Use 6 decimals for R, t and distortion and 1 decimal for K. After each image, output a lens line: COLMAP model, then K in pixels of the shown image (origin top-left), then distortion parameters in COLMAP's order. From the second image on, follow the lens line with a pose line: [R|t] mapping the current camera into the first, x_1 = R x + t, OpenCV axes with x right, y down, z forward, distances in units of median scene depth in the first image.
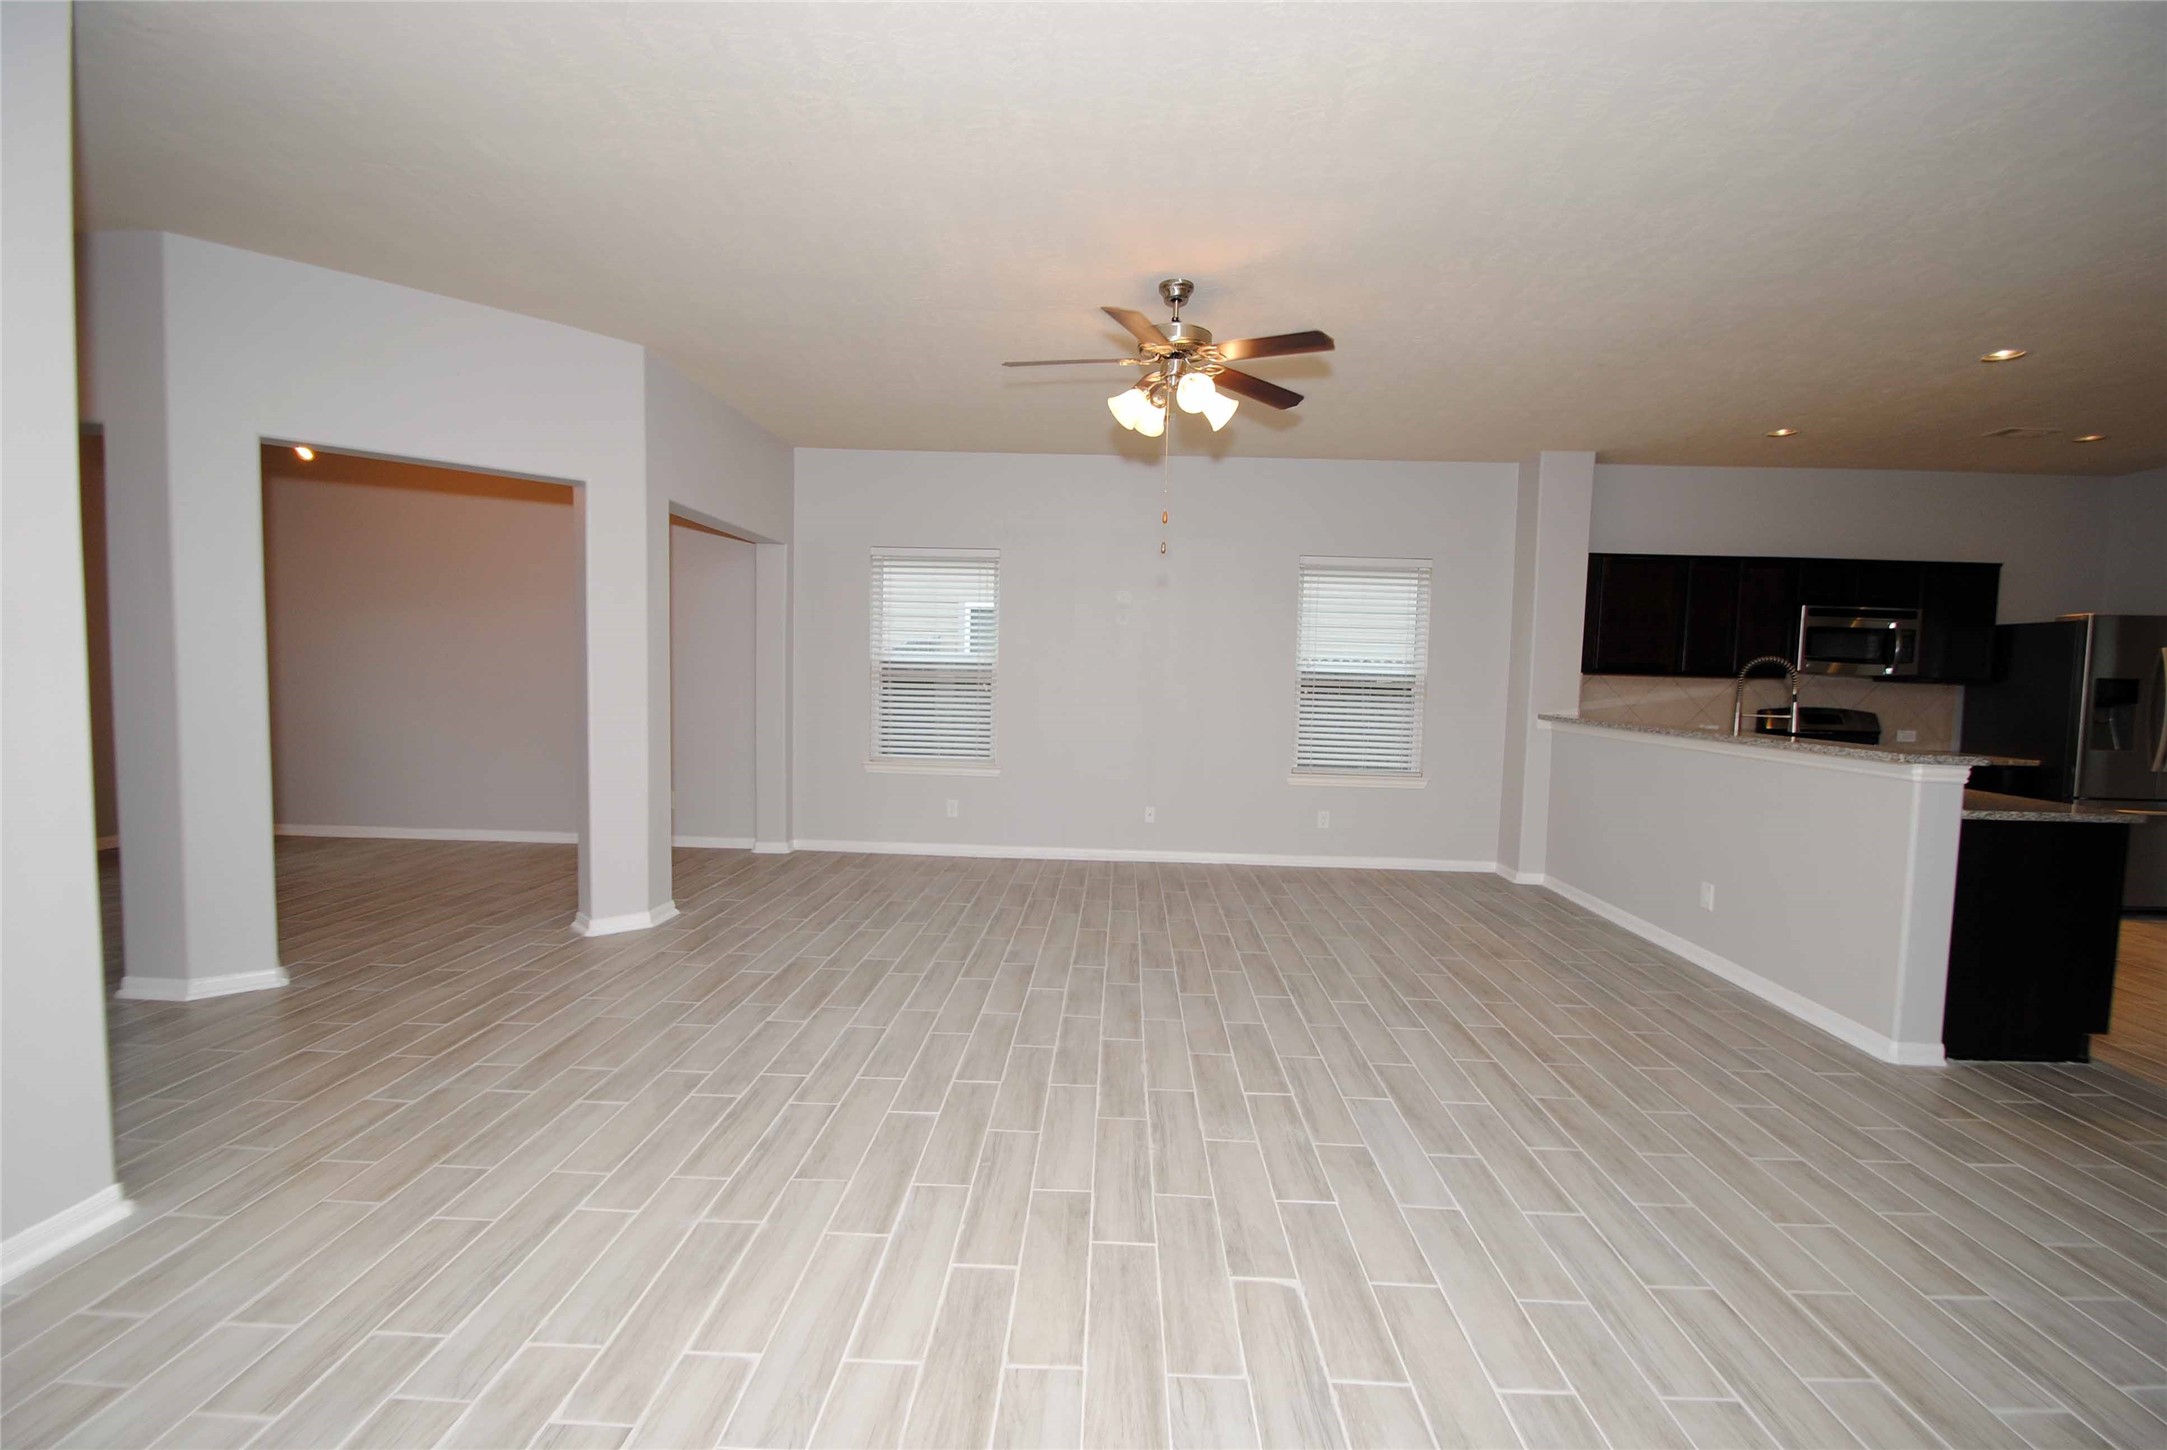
lens RADIAL K [[950.3, 0, 1099.6], [0, 950.3, 728.0], [0, 0, 1]] dist [0.003740, -0.009859]
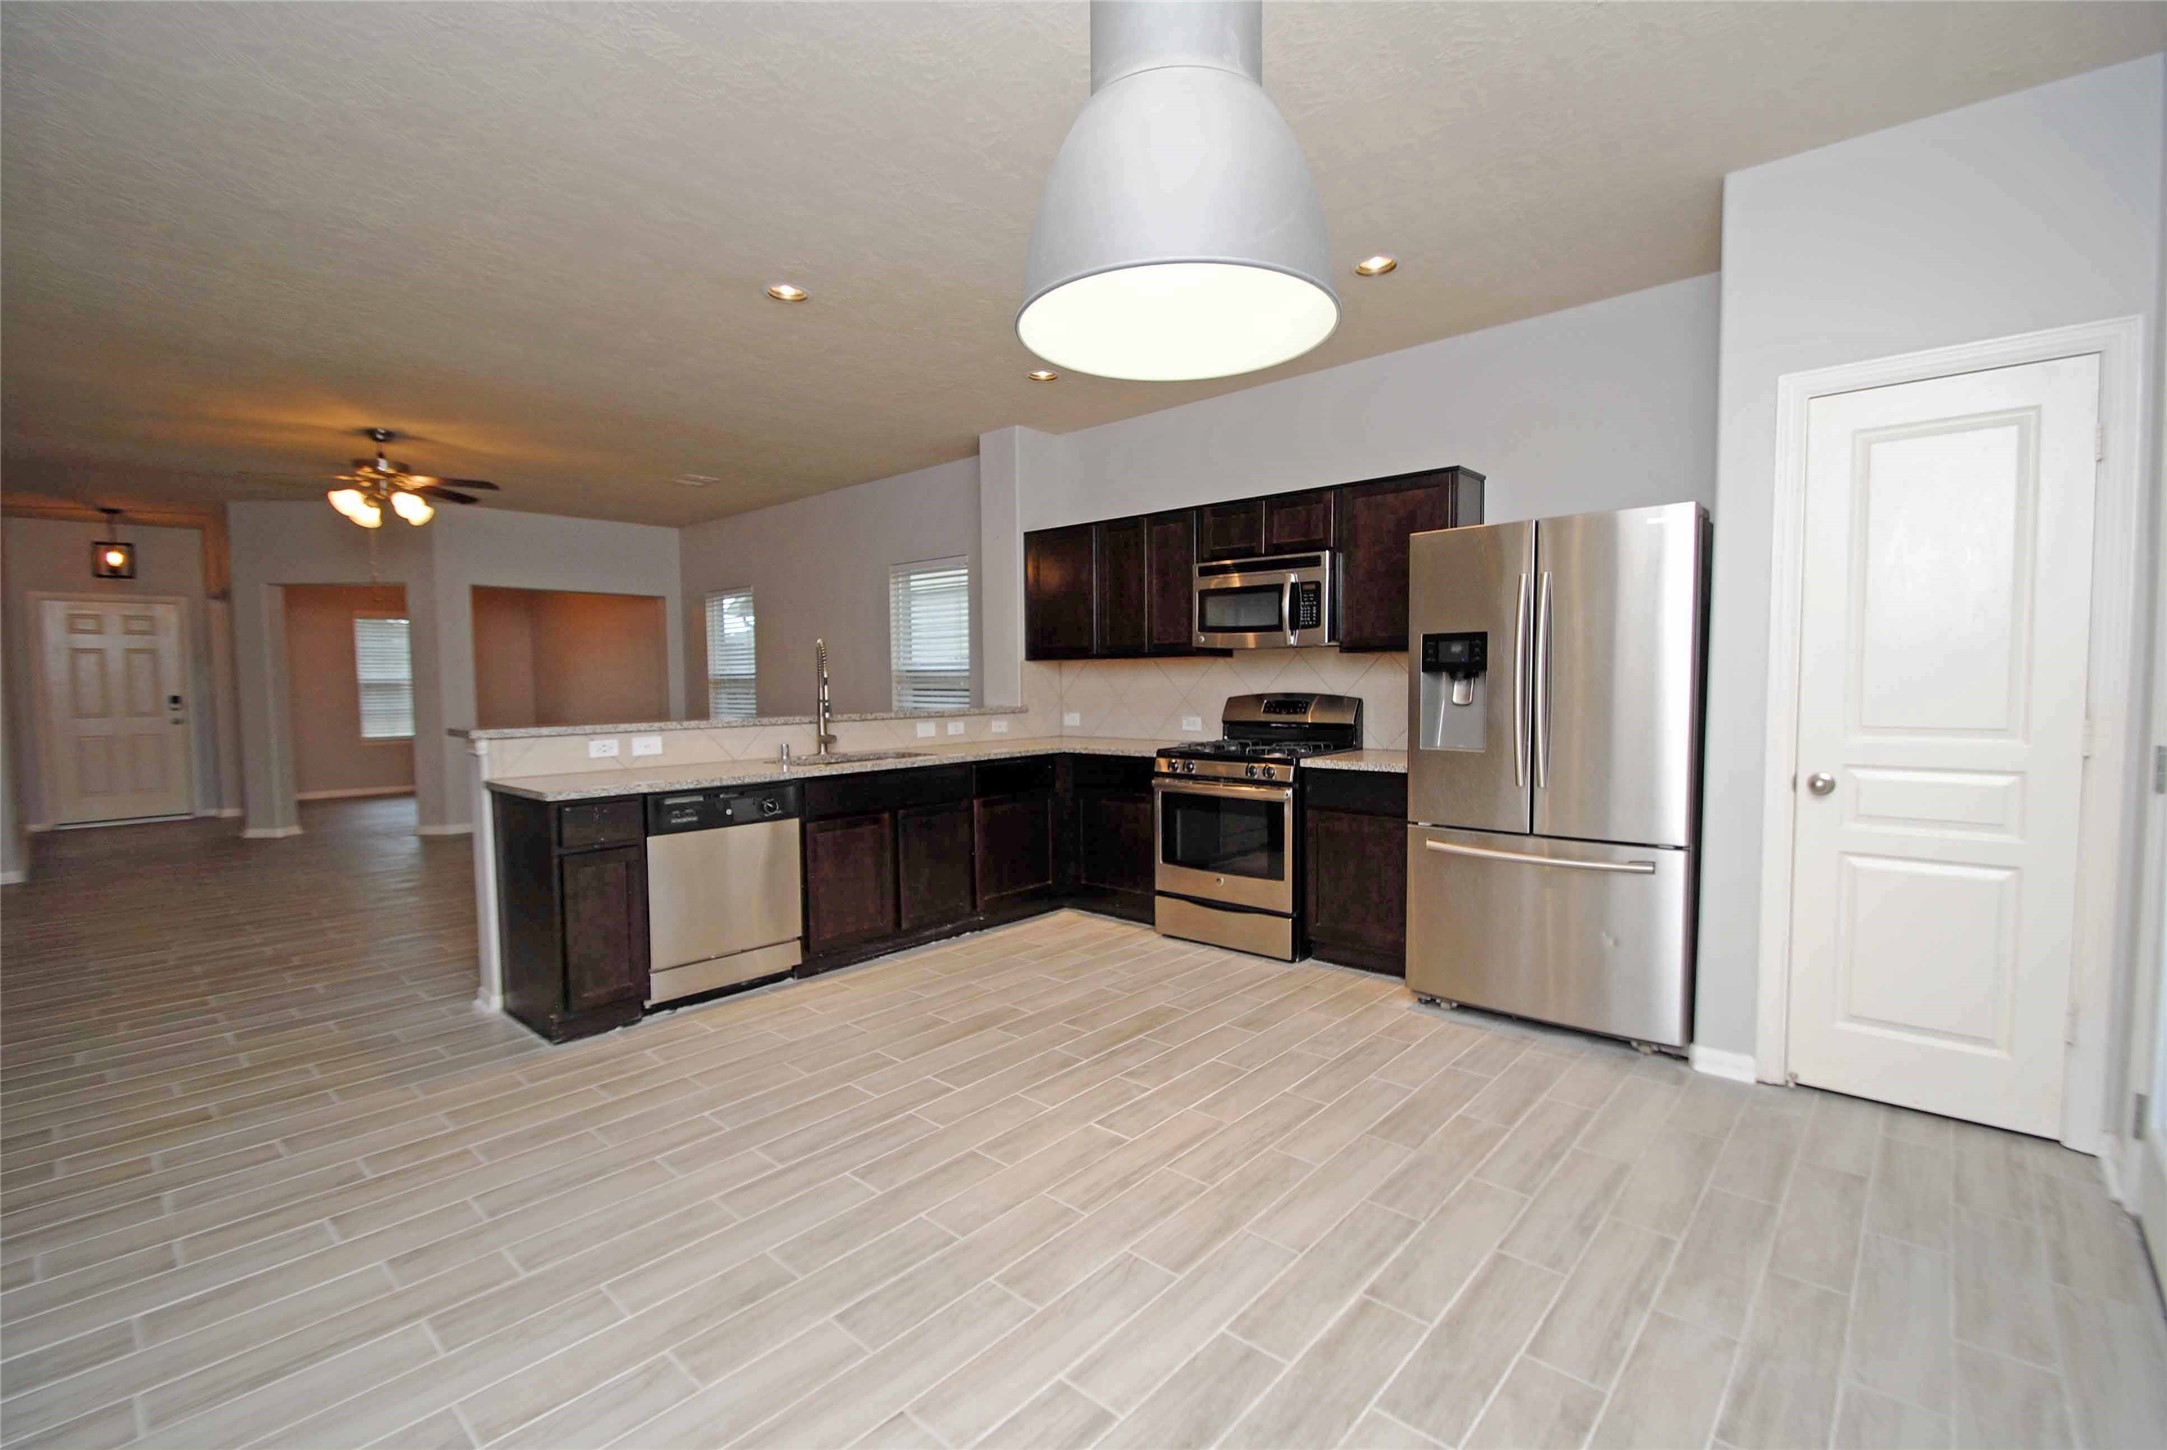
lens RADIAL K [[950.3, 0, 1105.3], [0, 950.3, 731.6], [0, 0, 1]] dist [0.003740, -0.009859]
pose [[0.763477, 0.002899, -0.645829, 1.766683], [-0.010833, 0.999907, -0.008317, 0.026884], [0.645744, 0.013346, 0.763437, 0.511822]]
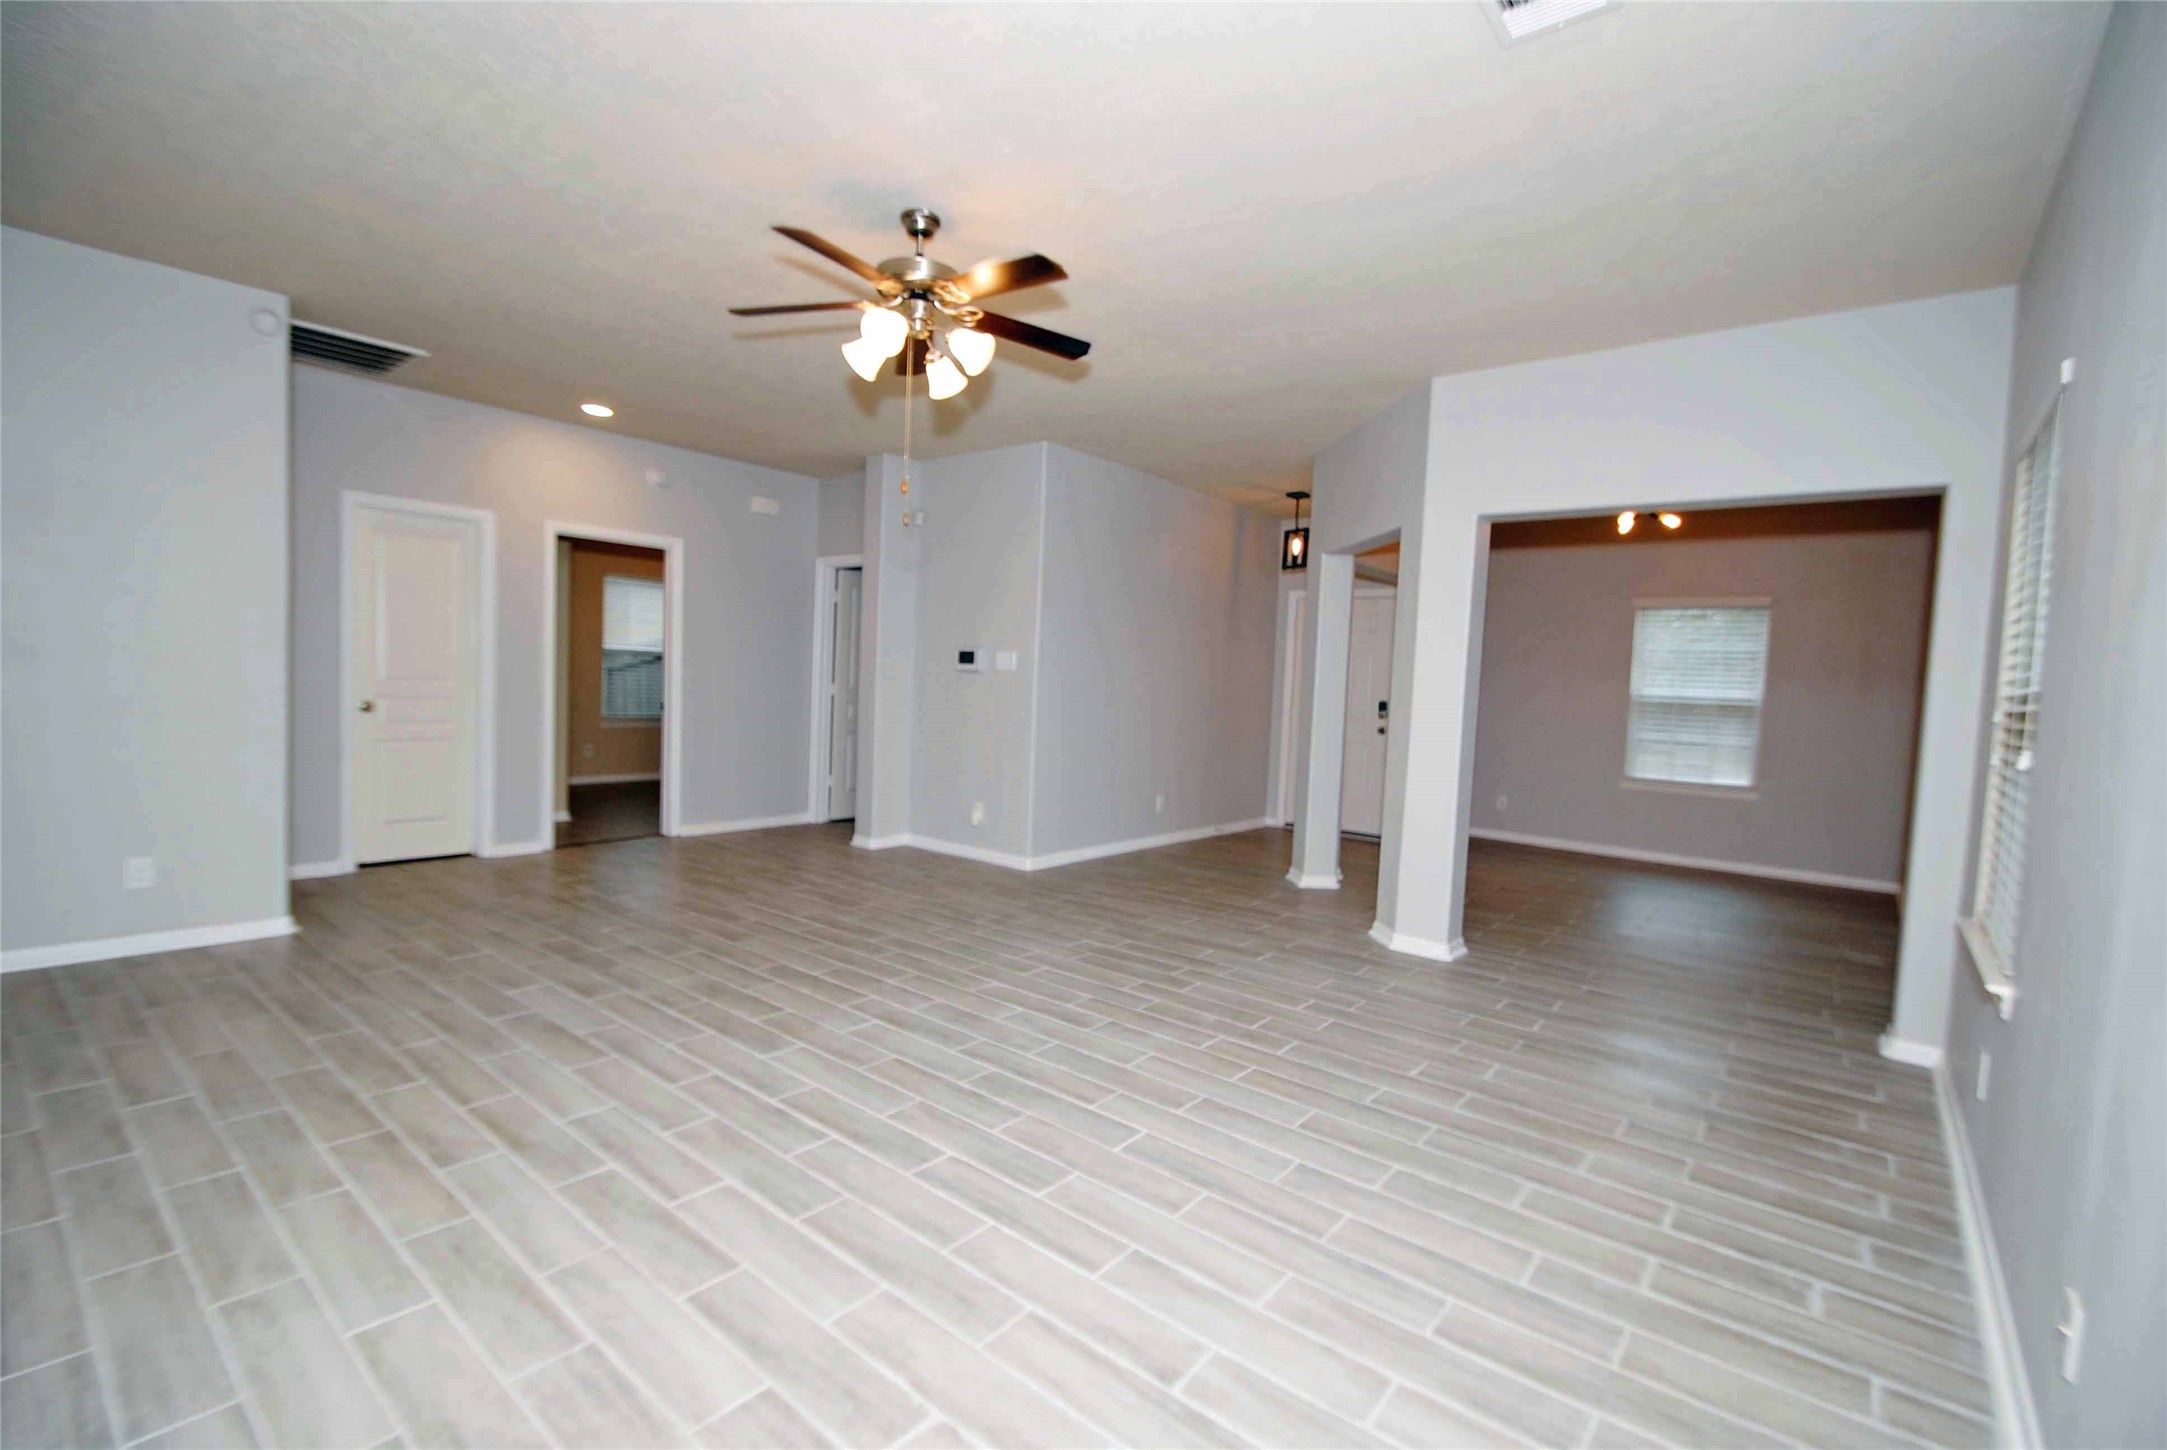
lens RADIAL K [[950.3, 0, 1102.0], [0, 950.3, 727.5], [0, 0, 1]] dist [0.003740, -0.009859]
pose [[-0.599862, -0.012174, -0.800011, 0.596491], [-0.109014, 0.991803, 0.066648, -0.065741], [0.792642, 0.127192, -0.596272, 1.508115]]
